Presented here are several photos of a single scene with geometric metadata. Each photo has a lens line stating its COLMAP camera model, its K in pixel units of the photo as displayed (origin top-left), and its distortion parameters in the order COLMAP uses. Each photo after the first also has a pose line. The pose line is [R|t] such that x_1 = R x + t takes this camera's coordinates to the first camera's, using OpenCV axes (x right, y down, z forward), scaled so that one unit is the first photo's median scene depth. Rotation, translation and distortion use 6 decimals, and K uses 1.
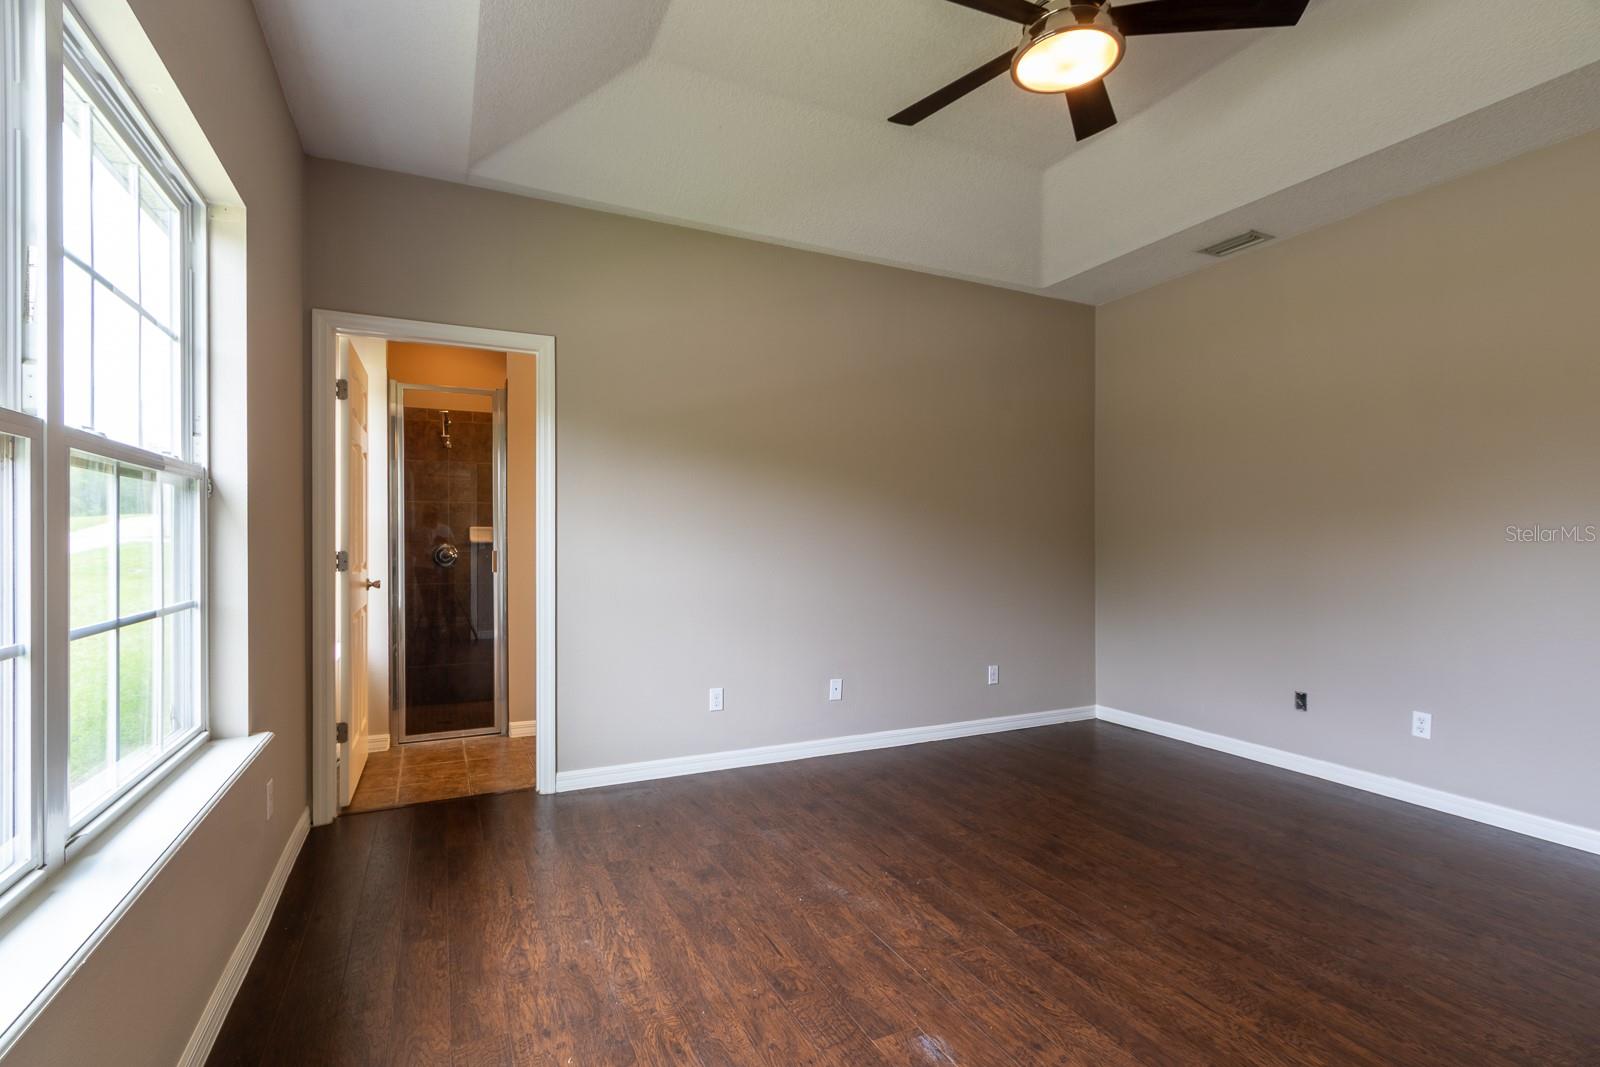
lens RADIAL K [[750.5, 0, 767.1], [0, 750.5, 543.4], [0, 0, 1]] dist [-0.000602, 0.000302]
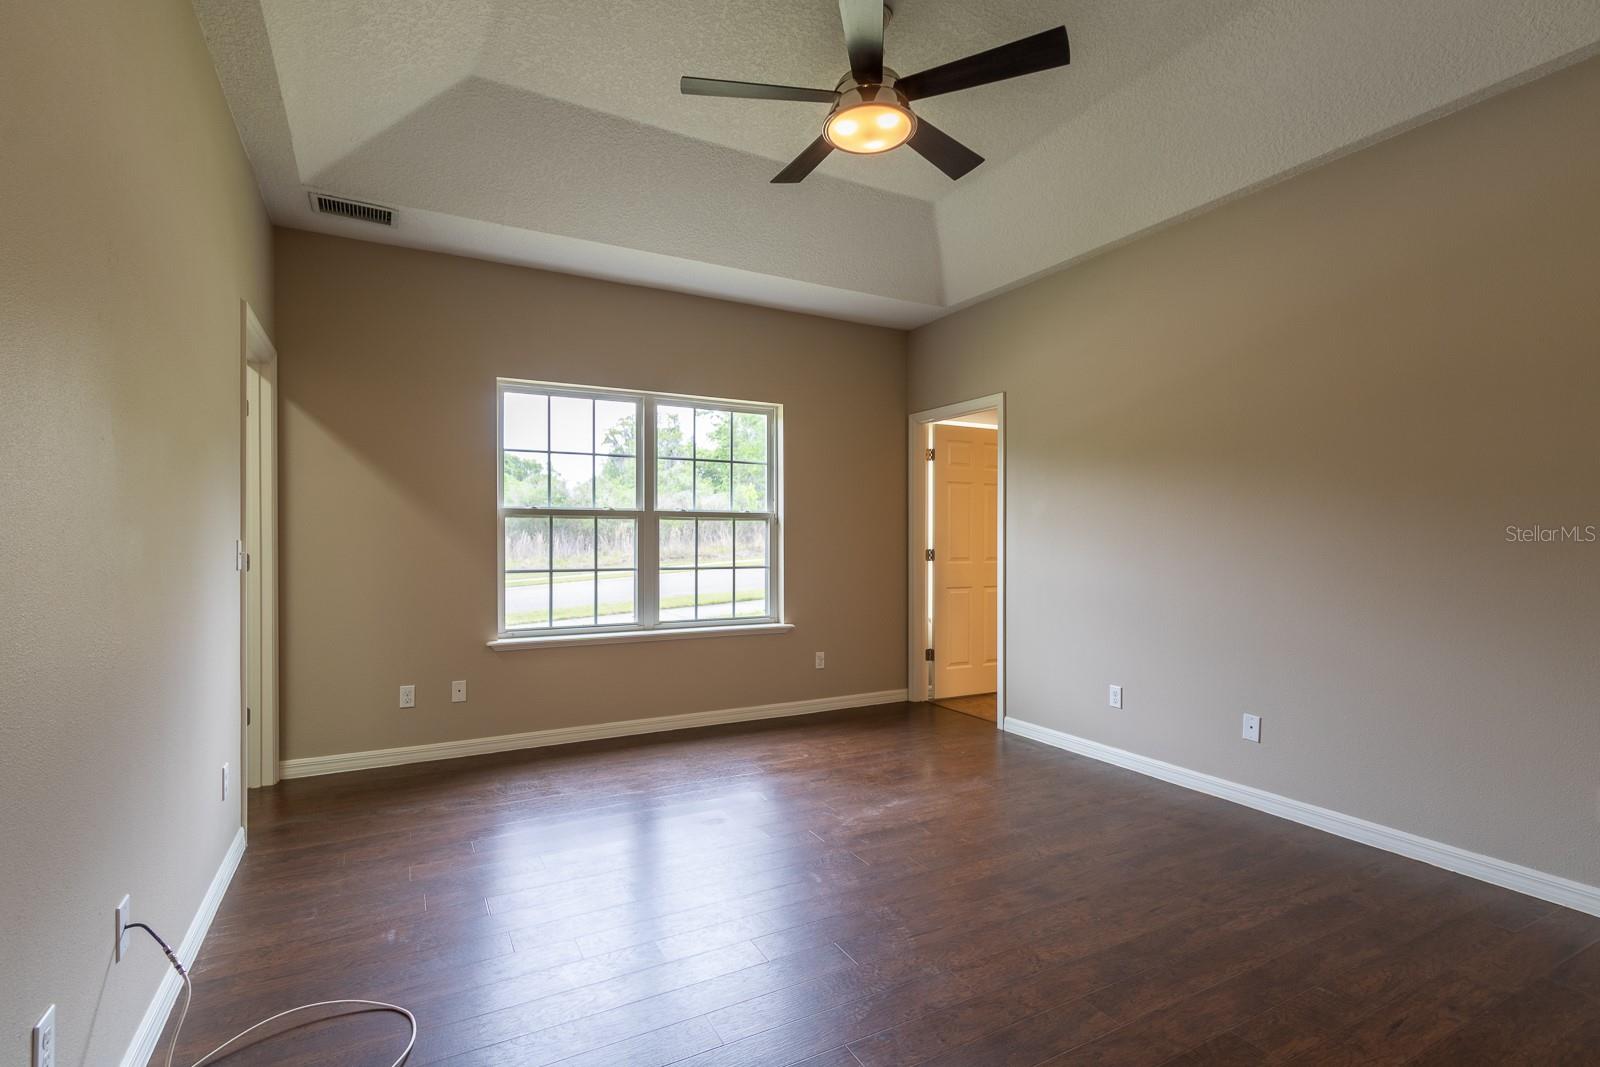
lens RADIAL K [[765.6, 0, 804.9], [0, 765.6, 547.4], [0, 0, 1]] dist [0.003776, 0.000468]
pose [[0.053816, 0.005895, -0.998533, 1.157879], [-0.003077, 0.999979, 0.005738, -0.004012], [0.998546, 0.002763, 0.053833, 0.614747]]
